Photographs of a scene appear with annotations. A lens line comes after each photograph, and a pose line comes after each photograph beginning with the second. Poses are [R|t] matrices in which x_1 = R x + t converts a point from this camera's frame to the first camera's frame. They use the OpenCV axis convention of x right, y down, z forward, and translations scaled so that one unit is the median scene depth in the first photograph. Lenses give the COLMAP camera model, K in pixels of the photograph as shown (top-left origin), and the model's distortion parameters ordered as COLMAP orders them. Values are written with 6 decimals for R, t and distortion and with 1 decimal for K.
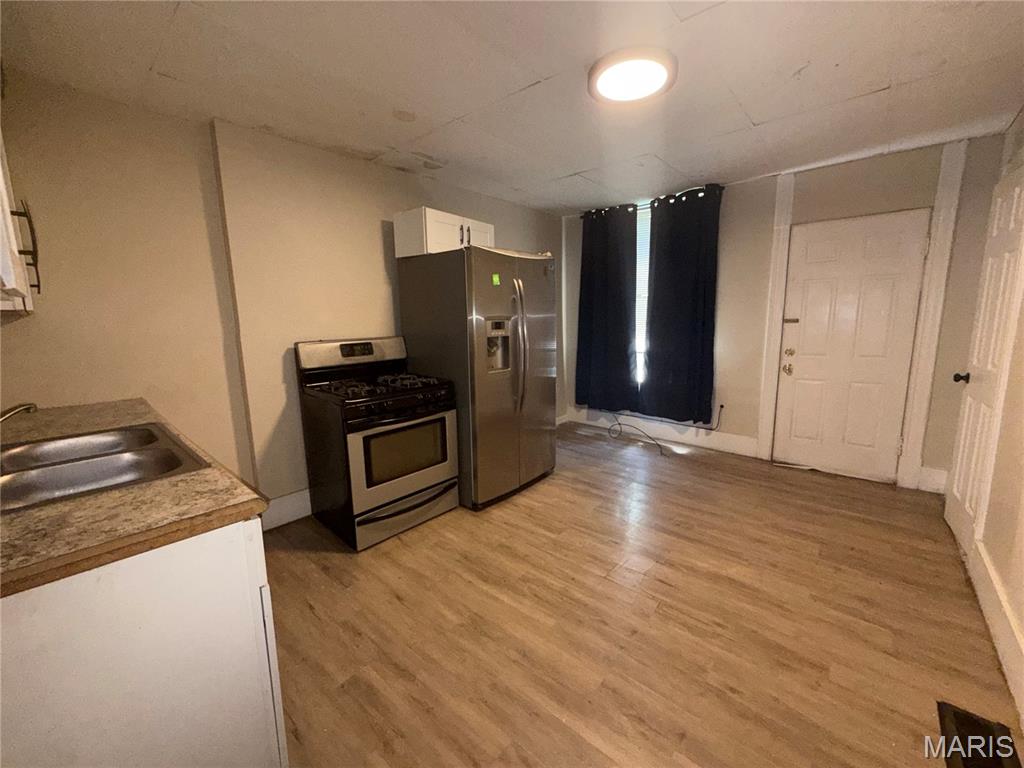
lens RADIAL K [[408.1, 0, 510.9], [0, 408.1, 380.7], [0, 0, 1]] dist [-0.000562, 0.000080]
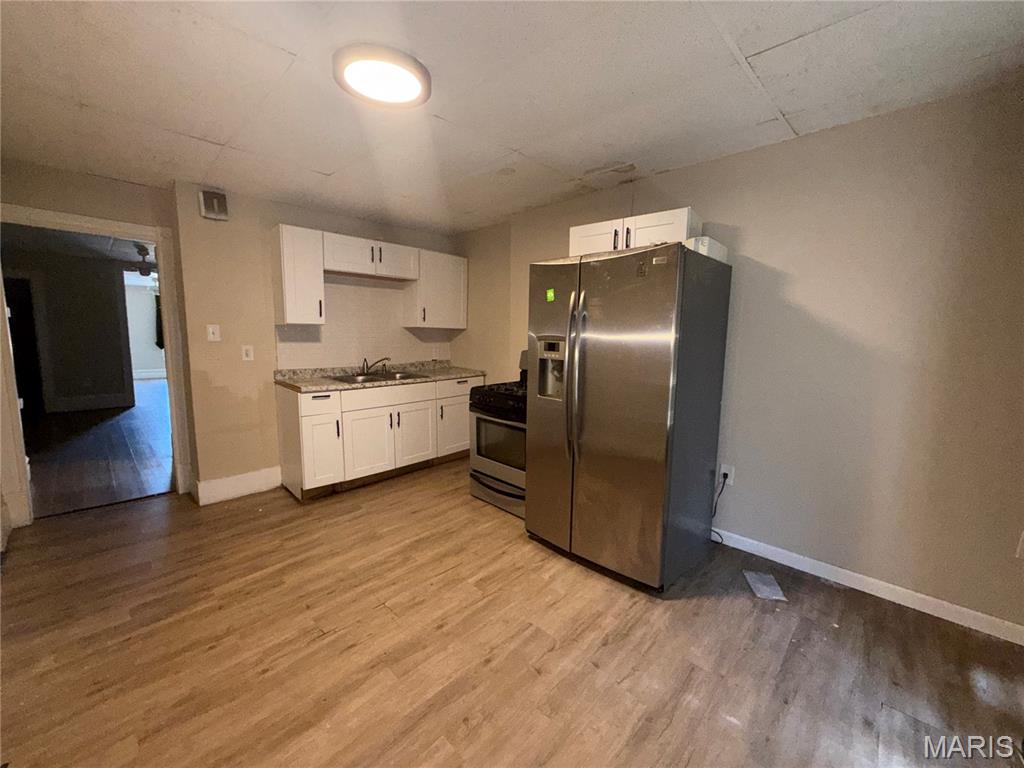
lens RADIAL K [[408.1, 0, 511.0], [0, 408.1, 380.1], [0, 0, 1]] dist [-0.000562, 0.000080]
pose [[-0.054850, 0.134298, -0.989422, 0.894722], [-0.171573, 0.974907, 0.141839, -0.183550], [0.983643, 0.177538, -0.030432, 1.001062]]
